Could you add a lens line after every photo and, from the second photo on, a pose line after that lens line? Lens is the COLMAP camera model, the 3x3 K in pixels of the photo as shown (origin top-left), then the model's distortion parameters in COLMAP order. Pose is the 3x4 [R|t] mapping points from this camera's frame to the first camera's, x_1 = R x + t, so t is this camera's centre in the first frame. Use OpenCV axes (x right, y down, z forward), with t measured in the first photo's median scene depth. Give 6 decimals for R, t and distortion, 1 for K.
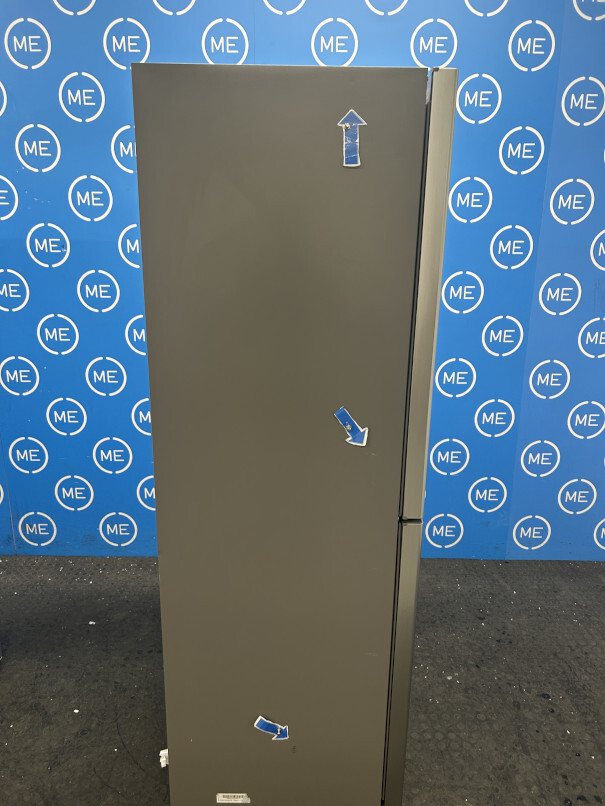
lens RADIAL K [[601.2, 0, 301.4], [0, 601.2, 408.7], [0, 0, 1]] dist [0.020975, -0.035432]
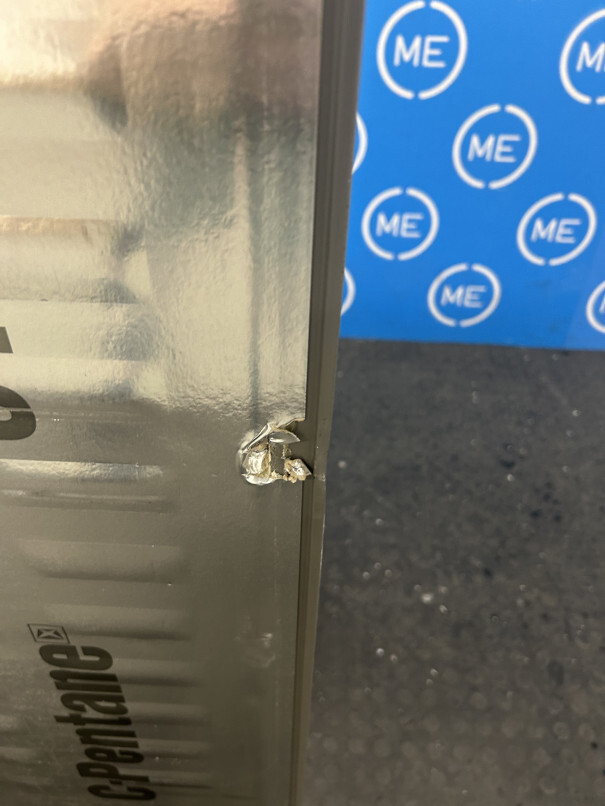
lens RADIAL K [[601.2, 0, 302.8], [0, 601.2, 407.2], [0, 0, 1]] dist [0.020975, -0.035432]
pose [[0.998482, 0.042065, -0.035557, 0.136356], [-0.023693, 0.910797, 0.412174, 0.086356], [0.049723, -0.410706, 0.910411, 0.537068]]
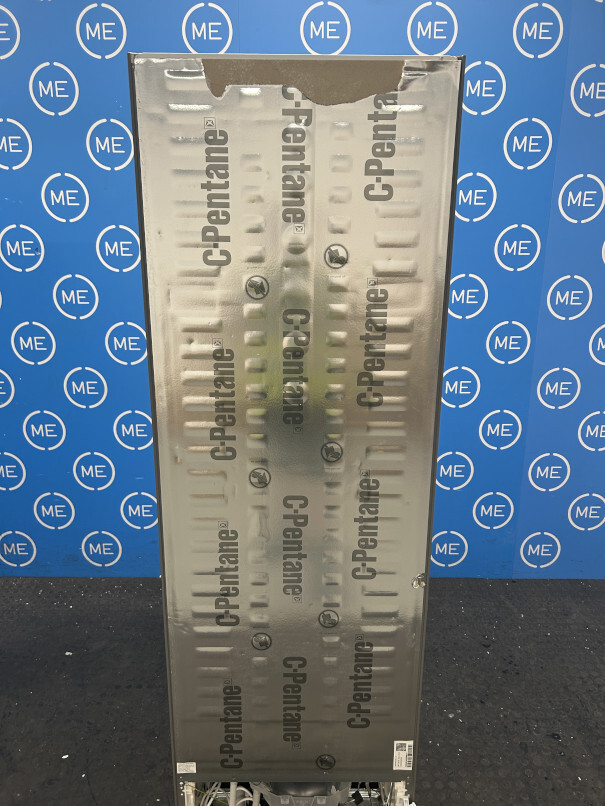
lens RADIAL K [[601.2, 0, 310.0], [0, 601.2, 407.8], [0, 0, 1]] dist [0.020975, -0.035432]
pose [[0.999988, -0.004644, -0.001204, 0.028870], [0.004647, 0.999985, 0.003009, -0.025899], [0.001190, -0.003015, 0.999995, 0.069301]]
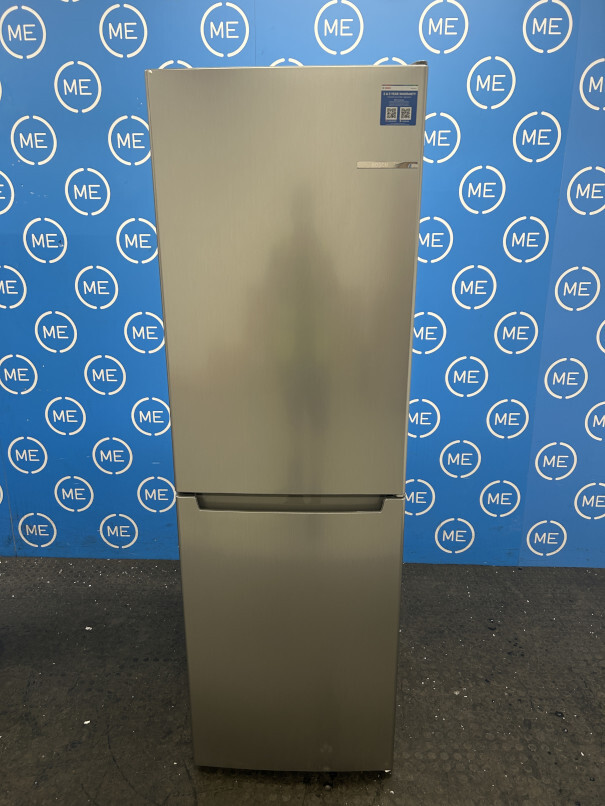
lens RADIAL K [[601.2, 0, 299.6], [0, 601.2, 408.1], [0, 0, 1]] dist [0.020975, -0.035432]
pose [[0.999518, 0.002362, -0.030970, 0.022885], [-0.002173, 0.999979, 0.006124, -0.007408], [0.030984, -0.006054, 0.999502, 0.039006]]
